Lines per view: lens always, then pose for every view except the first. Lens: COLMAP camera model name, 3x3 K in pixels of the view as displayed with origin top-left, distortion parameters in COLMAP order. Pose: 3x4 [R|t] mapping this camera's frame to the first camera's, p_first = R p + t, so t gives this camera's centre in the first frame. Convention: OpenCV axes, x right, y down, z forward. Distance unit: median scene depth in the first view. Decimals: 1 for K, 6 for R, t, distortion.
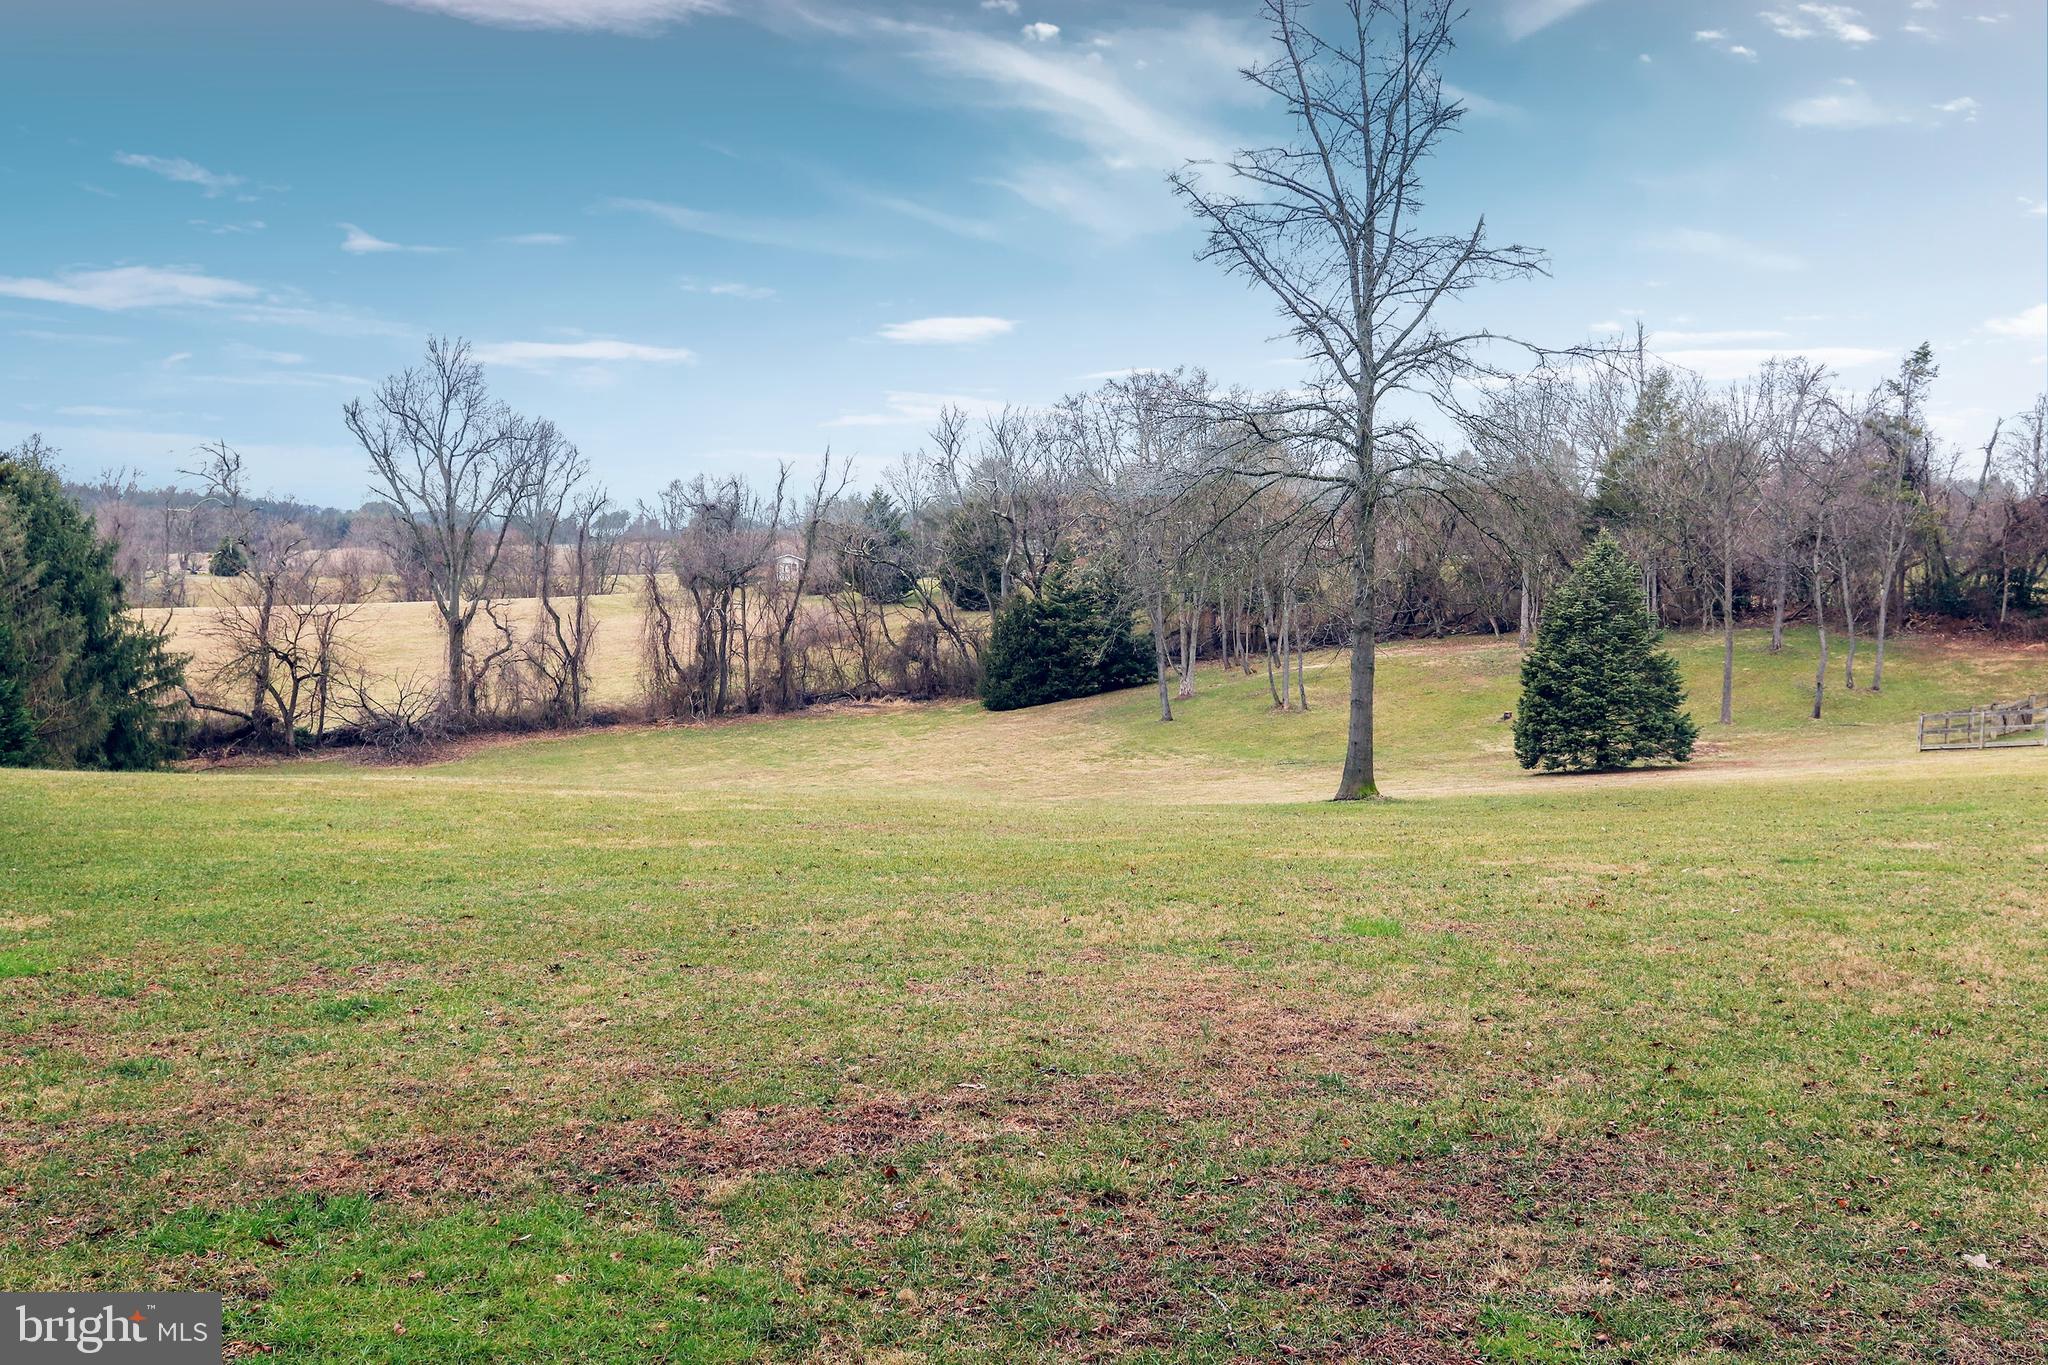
lens RADIAL K [[1597.8, 0, 1024.3], [0, 1597.8, 685.4], [0, 0, 1]] dist [-0.090361, 0.057804]
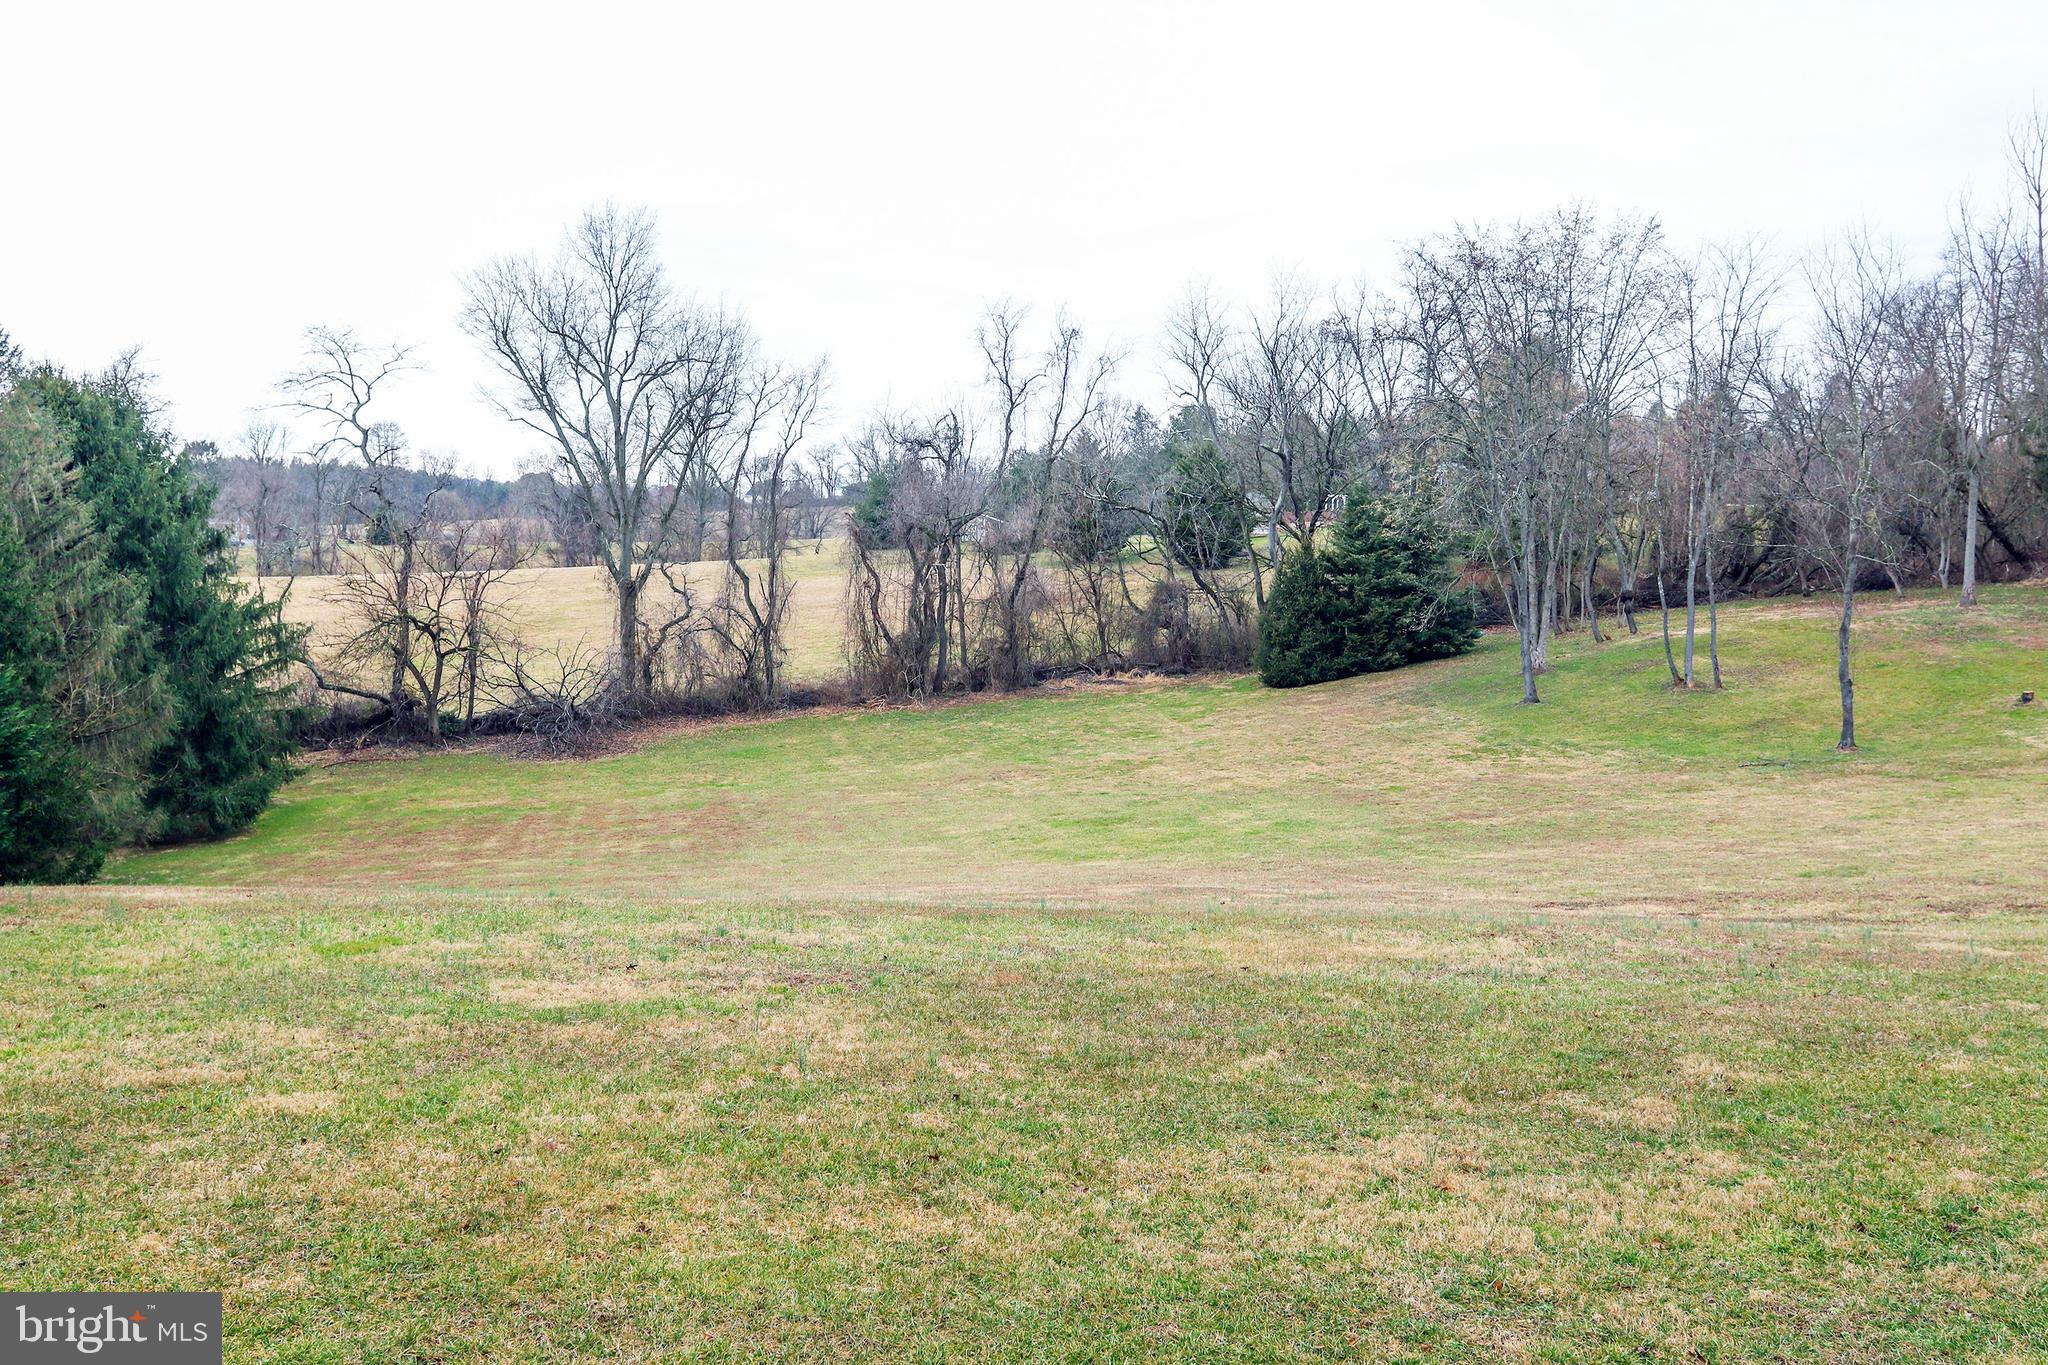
lens RADIAL K [[1597.8, 0, 1028.8], [0, 1597.8, 681.9], [0, 0, 1]] dist [-0.090361, 0.057804]
pose [[0.996067, -0.003660, -0.088524, -0.075068], [0.005301, 0.999818, 0.018314, -0.002805], [0.088441, -0.018712, 0.995906, 0.184272]]
